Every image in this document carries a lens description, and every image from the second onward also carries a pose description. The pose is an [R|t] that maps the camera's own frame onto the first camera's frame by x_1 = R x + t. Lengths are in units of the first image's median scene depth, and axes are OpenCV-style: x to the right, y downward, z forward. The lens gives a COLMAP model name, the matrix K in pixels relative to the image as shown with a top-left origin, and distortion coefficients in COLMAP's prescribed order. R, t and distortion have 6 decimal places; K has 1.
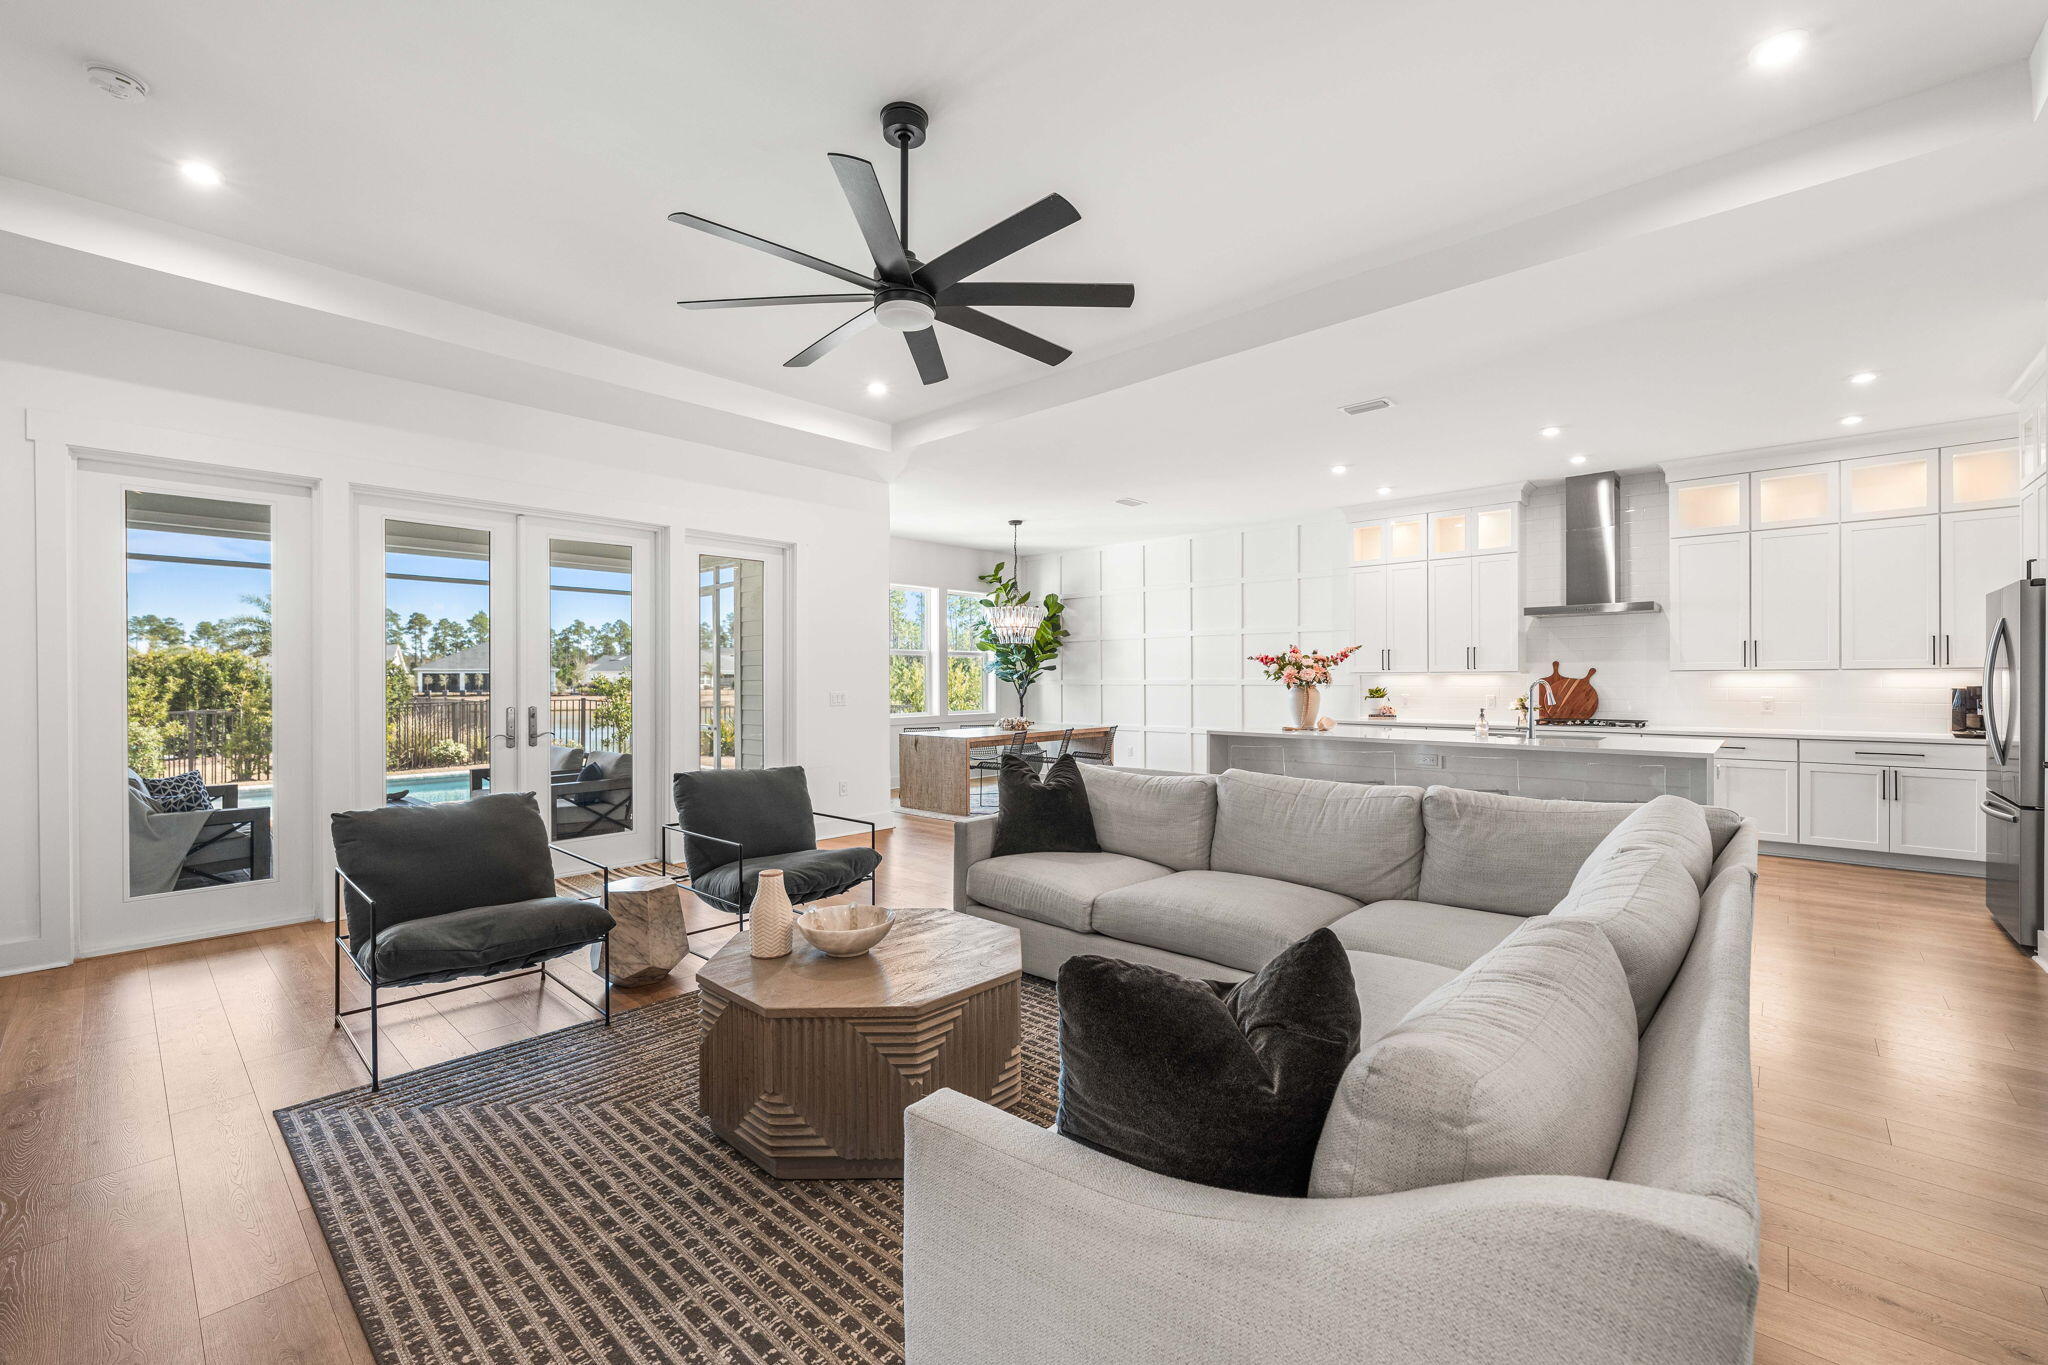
lens RADIAL K [[829.0, 0, 1024.0], [0, 829.0, 682.5], [0, 0, 1]] dist [-0.002934, -0.000455]
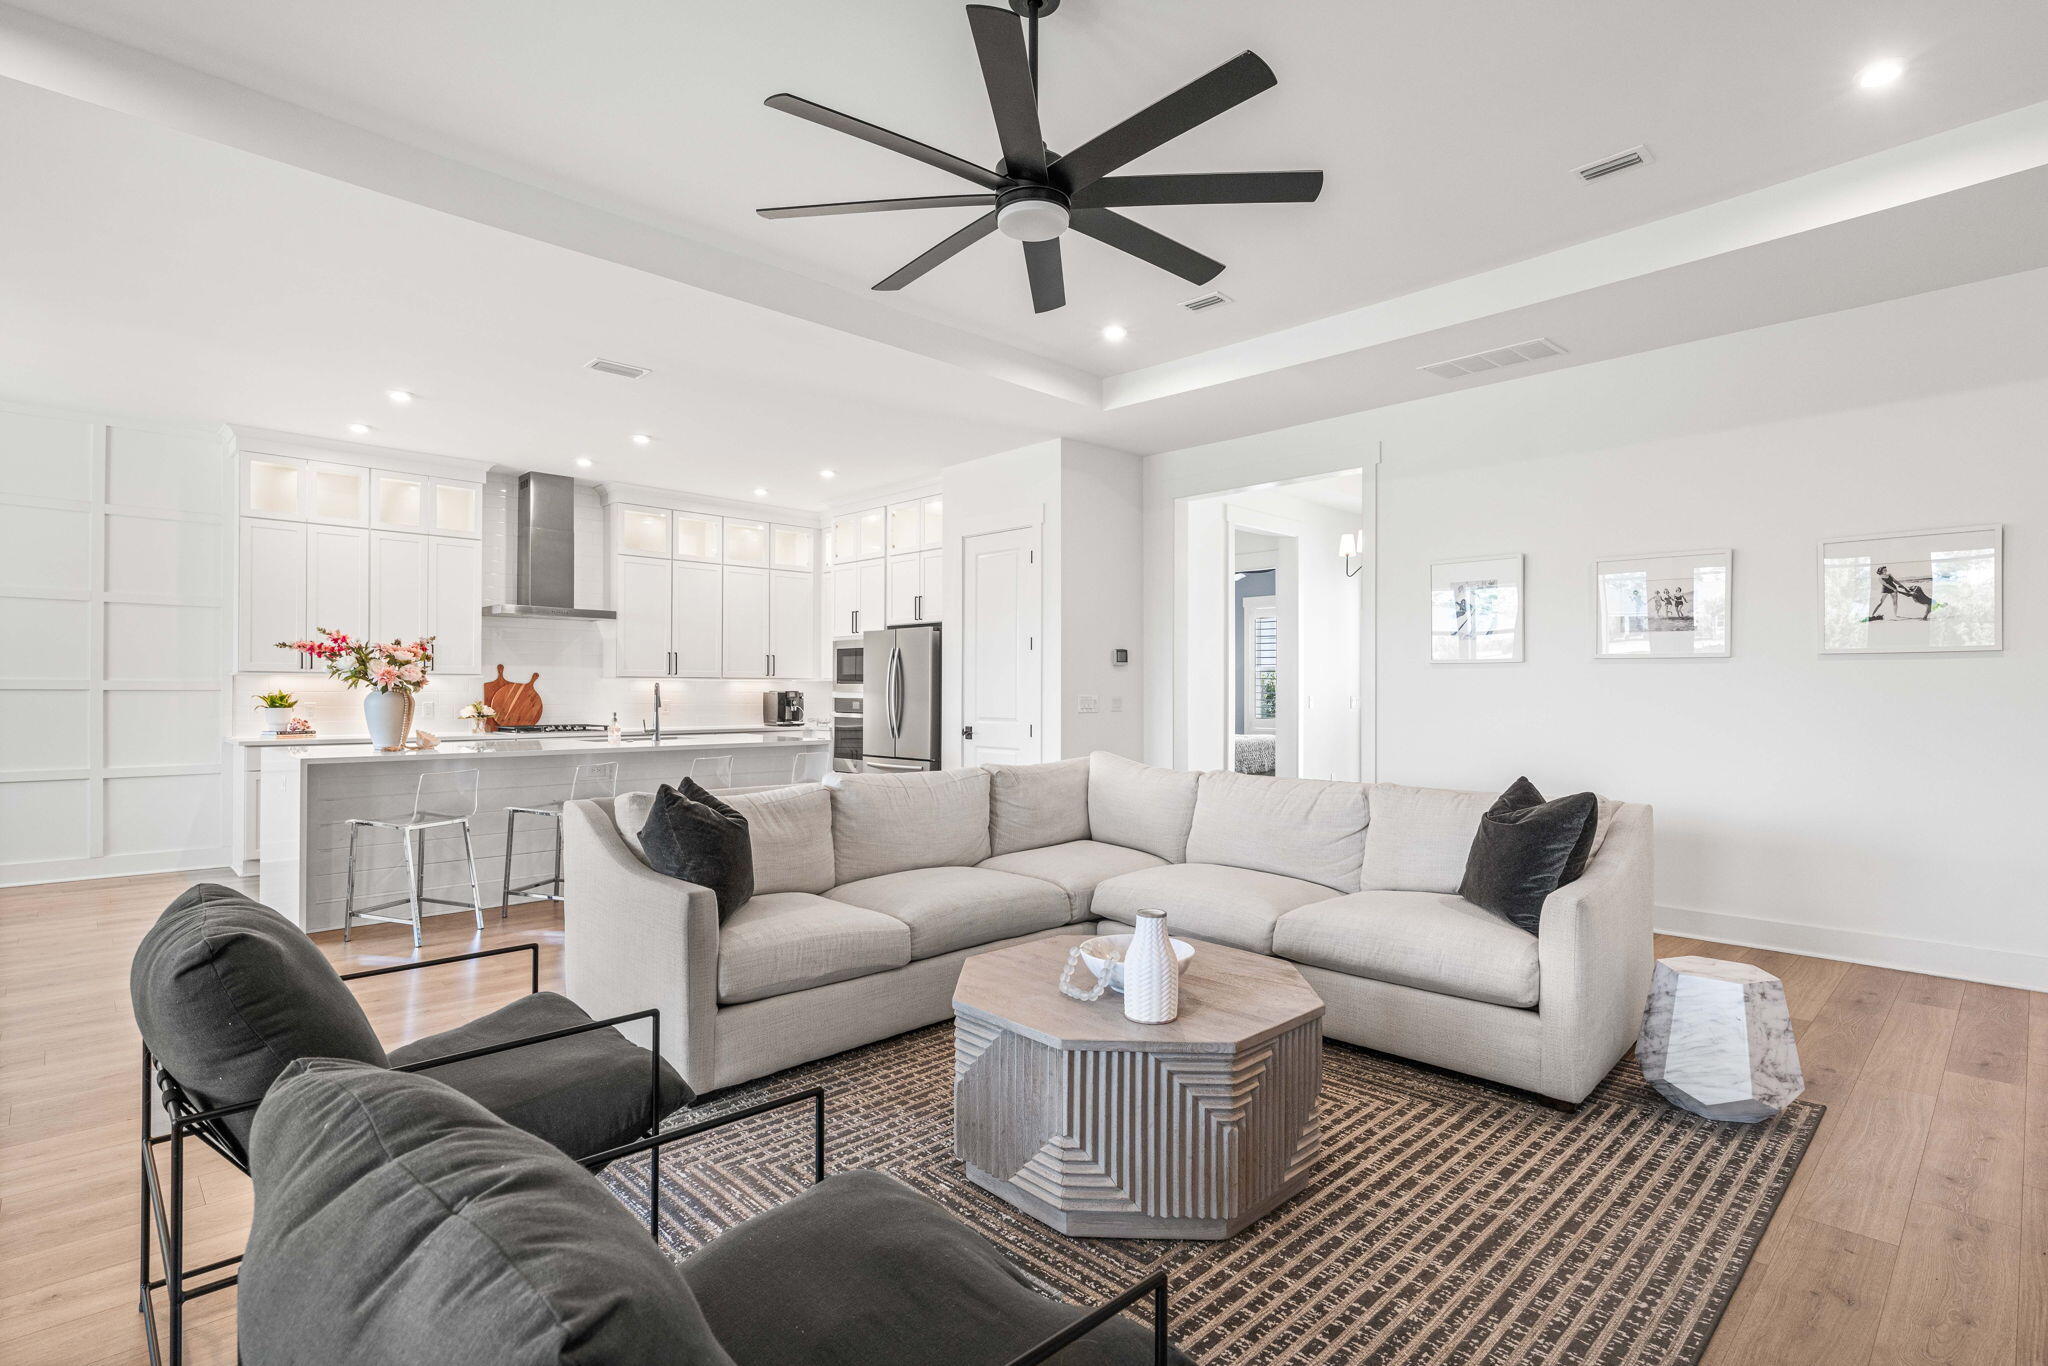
lens RADIAL K [[971.3, 0, 1018.3], [0, 971.3, 694.5], [0, 0, 1]] dist [-0.000107, 0.000228]
pose [[0.078966, -0.000298, 0.996877, -1.181883], [-0.000113, 1.000000, 0.000308, 0.022198], [-0.996877, -0.000137, 0.078966, 1.015400]]
